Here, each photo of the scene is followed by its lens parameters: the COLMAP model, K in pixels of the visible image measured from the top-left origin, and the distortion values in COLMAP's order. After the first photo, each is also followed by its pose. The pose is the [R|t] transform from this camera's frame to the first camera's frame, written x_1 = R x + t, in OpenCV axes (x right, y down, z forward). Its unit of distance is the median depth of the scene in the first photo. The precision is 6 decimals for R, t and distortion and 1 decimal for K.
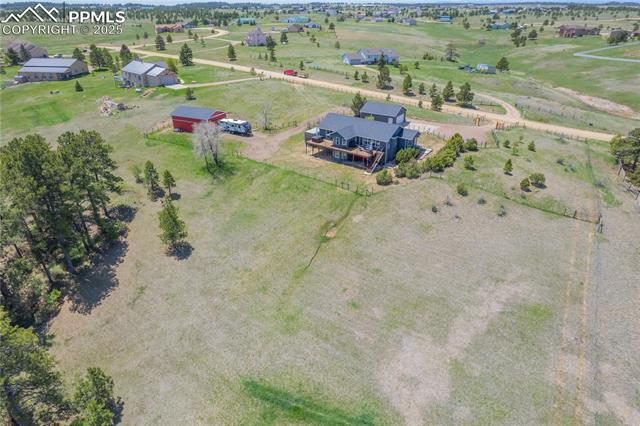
lens RADIAL K [[417.5, 0, 320.0], [0, 417.5, 213.0], [0, 0, 1]] dist [-0.098864, 0.104955]
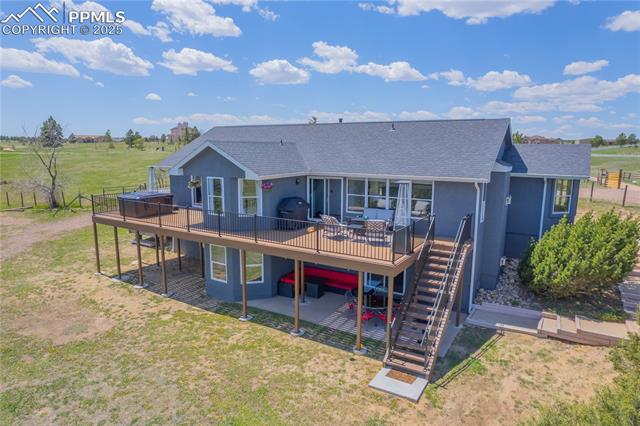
lens RADIAL K [[417.5, 0, 320.0], [0, 417.5, 213.0], [0, 0, 1]] dist [-0.098864, 0.104955]
pose [[0.994359, -0.017556, 0.104608, 0.070492], [0.047396, 0.955817, -0.290115, -0.106285], [-0.094893, 0.293437, 0.951257, 0.811417]]
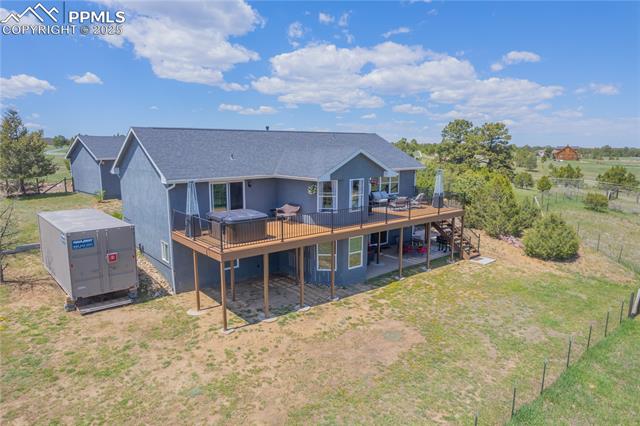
lens RADIAL K [[417.5, 0, 320.0], [0, 417.5, 213.0], [0, 0, 1]] dist [-0.098864, 0.104955]
pose [[0.211586, -0.162025, 0.963836, -0.184055], [0.434982, 0.898721, 0.055590, -0.185049], [-0.875227, 0.407489, 0.260635, 0.961138]]
